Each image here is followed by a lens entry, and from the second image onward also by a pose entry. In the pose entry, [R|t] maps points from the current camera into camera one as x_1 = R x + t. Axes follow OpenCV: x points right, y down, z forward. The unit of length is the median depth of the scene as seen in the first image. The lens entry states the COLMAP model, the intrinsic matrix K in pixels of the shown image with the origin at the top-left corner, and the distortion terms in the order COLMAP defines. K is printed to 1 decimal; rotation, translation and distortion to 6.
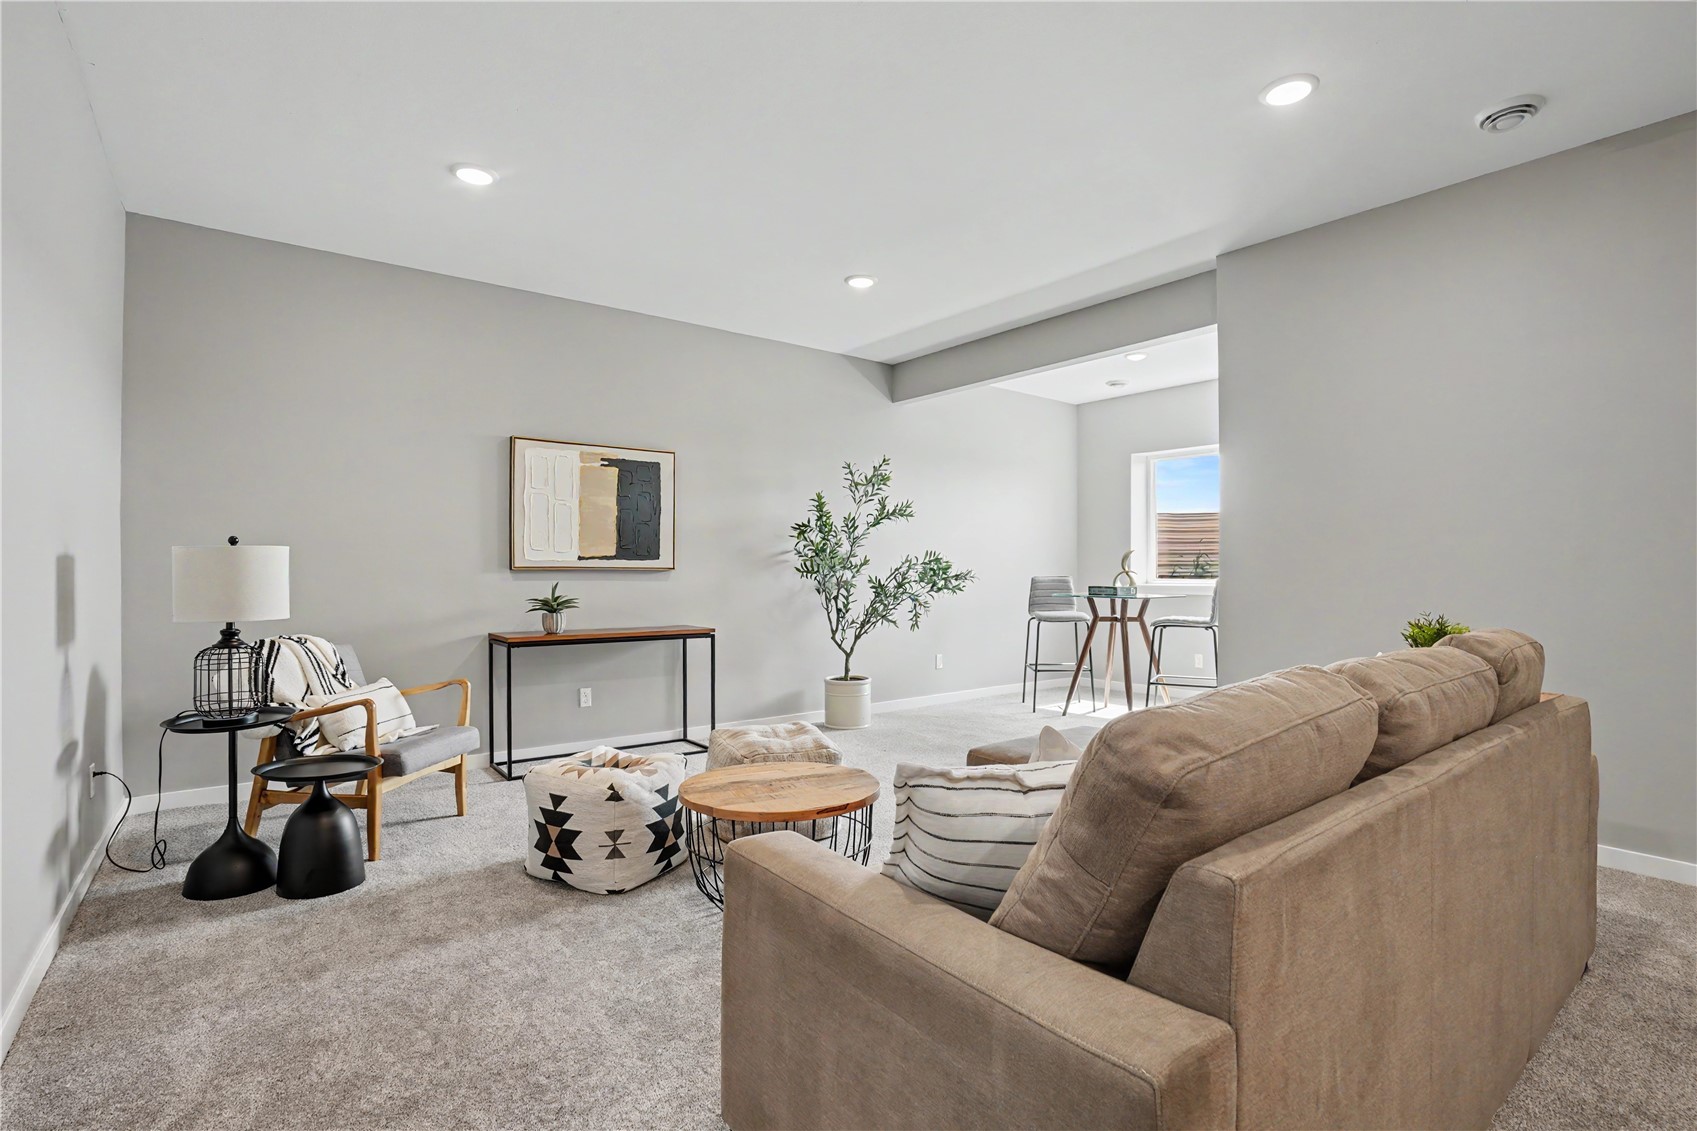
lens RADIAL K [[793.6, 0, 847.4], [0, 793.6, 573.9], [0, 0, 1]] dist [-0.028904, 0.000582]
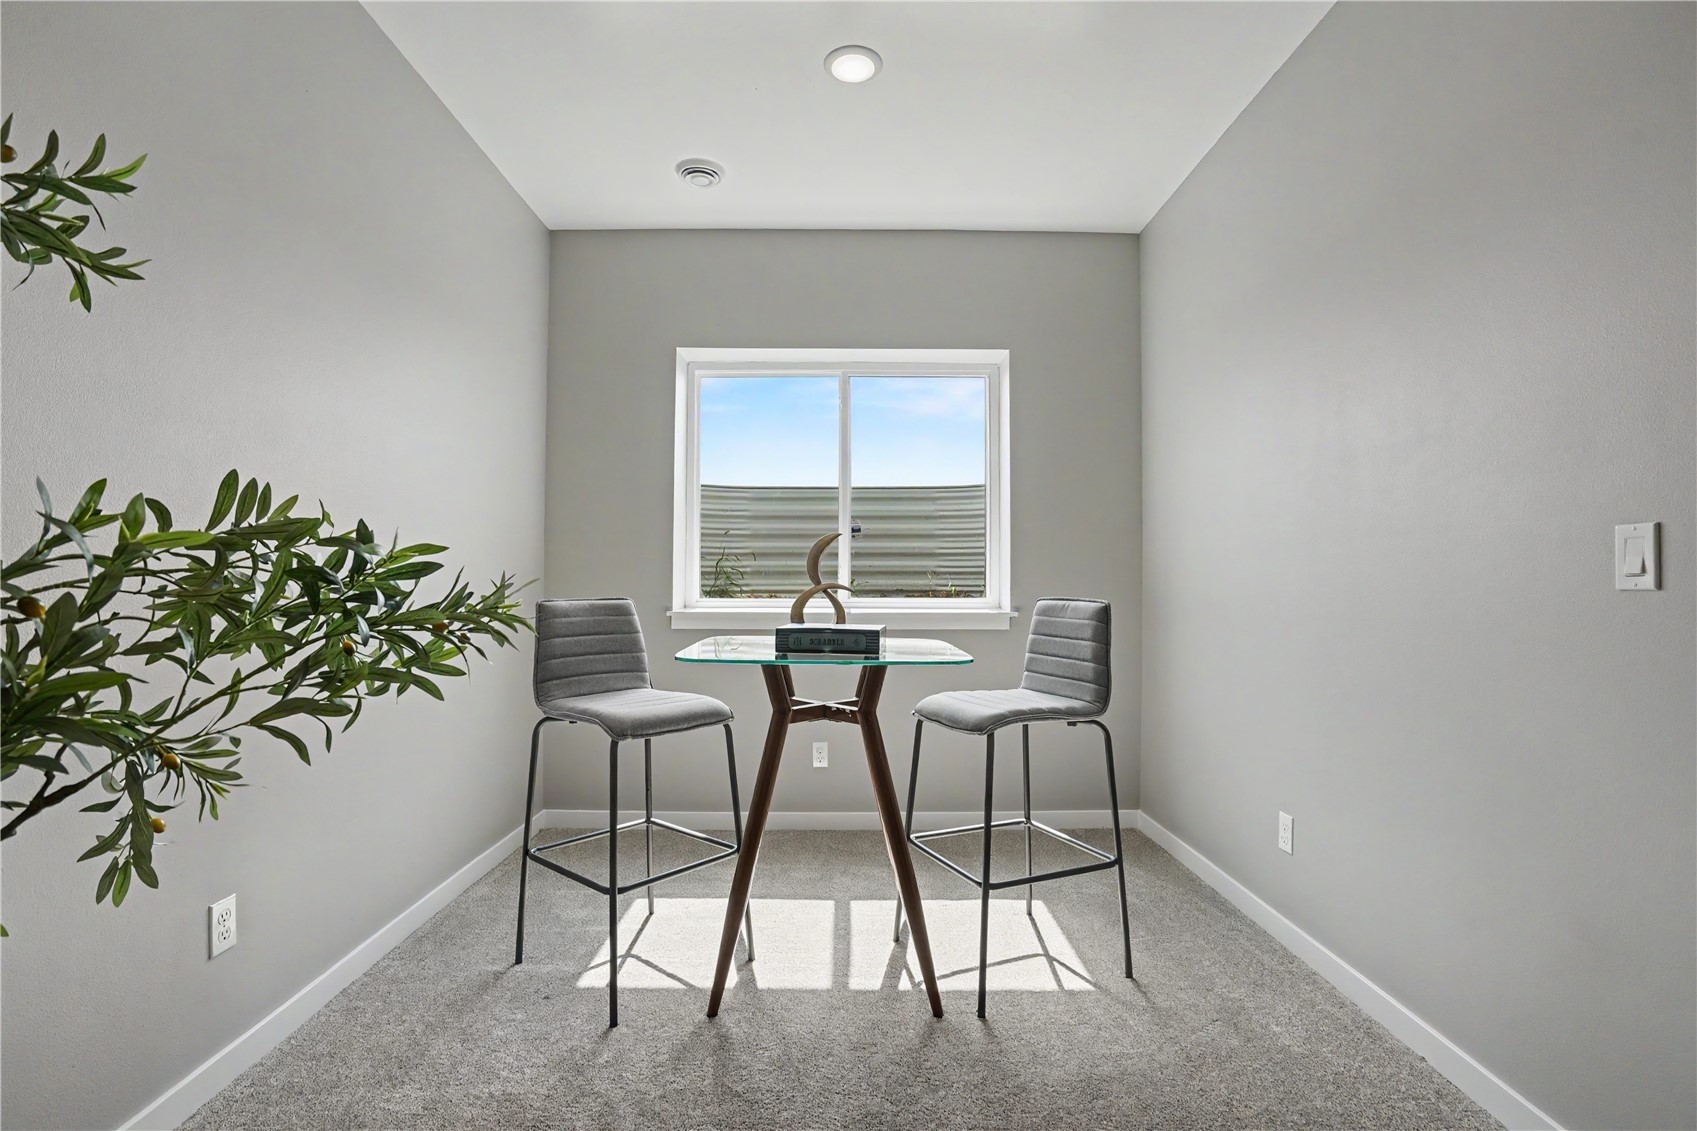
lens RADIAL K [[793.6, 0, 847.4], [0, 793.6, 573.9], [0, 0, 1]] dist [-0.028904, 0.000582]
pose [[0.626873, 0.013294, 0.779008, 0.053309], [-0.005301, 0.999904, -0.012797, -0.004852], [-0.779103, 0.003892, 0.626883, 0.827723]]
